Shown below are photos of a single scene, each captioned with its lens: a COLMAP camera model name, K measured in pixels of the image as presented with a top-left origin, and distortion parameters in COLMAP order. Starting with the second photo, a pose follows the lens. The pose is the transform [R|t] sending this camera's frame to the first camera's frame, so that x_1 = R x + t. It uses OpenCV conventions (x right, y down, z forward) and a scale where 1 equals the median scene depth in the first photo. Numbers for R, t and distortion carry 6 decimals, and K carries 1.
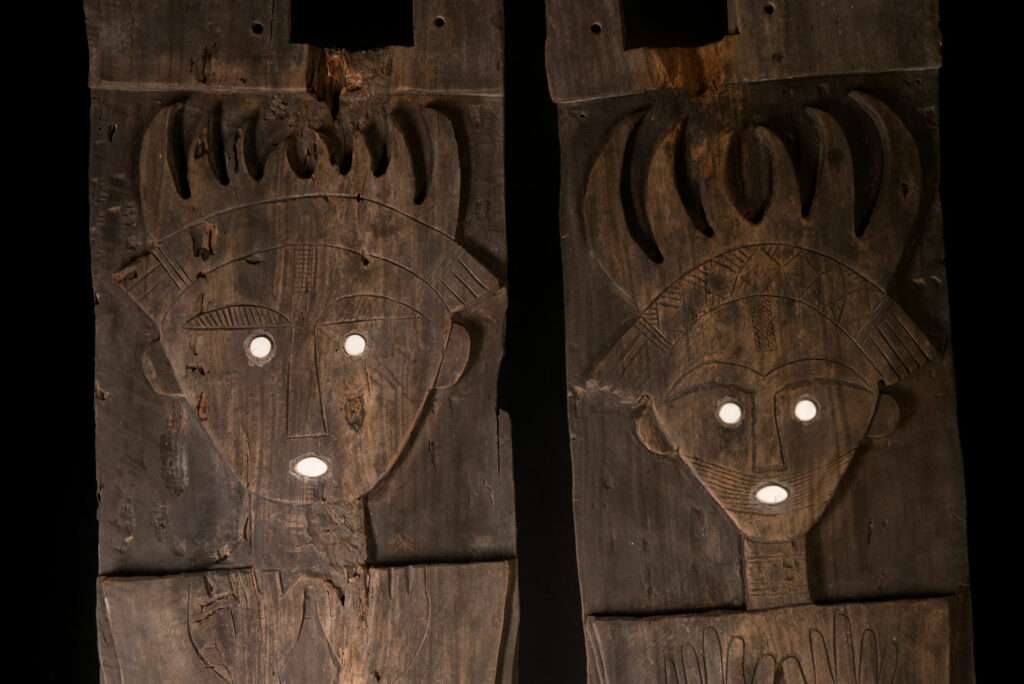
lens RADIAL K [[1445.9, 0, 511.2], [0, 1445.9, 330.2], [0, 0, 1]] dist [0.121277, 0.000000]
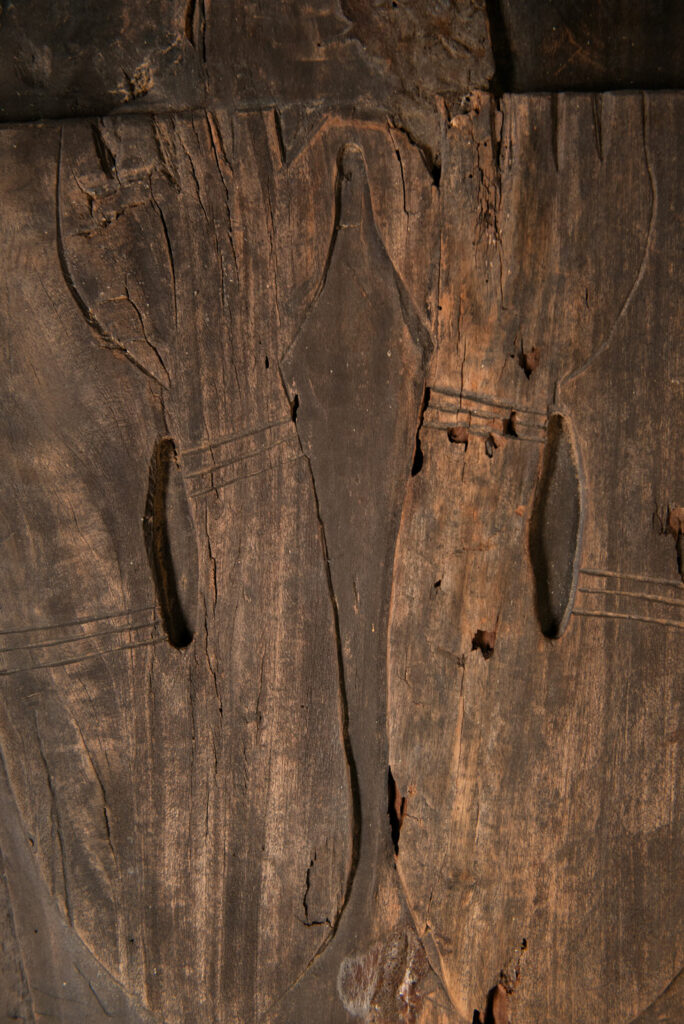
lens RADIAL K [[998.9, 0, 341.1], [0, 998.9, 515.0], [0, 0, 1]] dist [0.003195, 0.000000]
pose [[0.995424, -0.001219, -0.095552, -0.113937], [0.010744, 0.995007, 0.099230, 0.246612], [0.094954, -0.099803, 0.990466, 0.711151]]
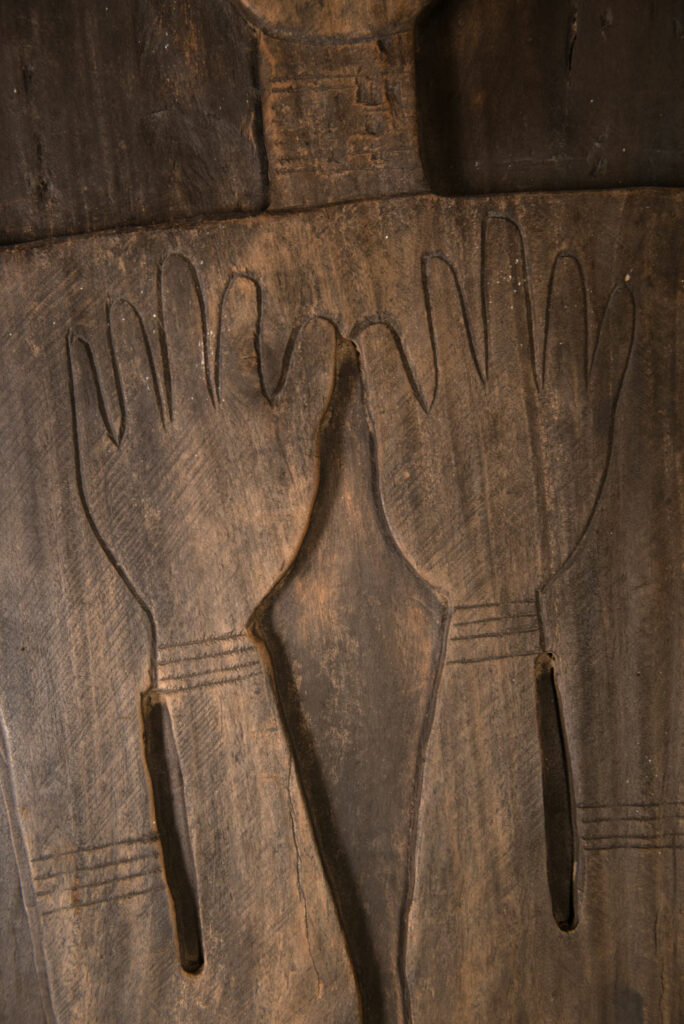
lens RADIAL K [[998.9, 0, 341.8], [0, 998.9, 515.1], [0, 0, 1]] dist [0.003195, 0.000000]
pose [[0.999438, -0.023501, 0.023907, 0.172974], [0.021674, 0.997024, 0.073977, 0.254136], [-0.025574, -0.073417, 0.996973, 0.717474]]
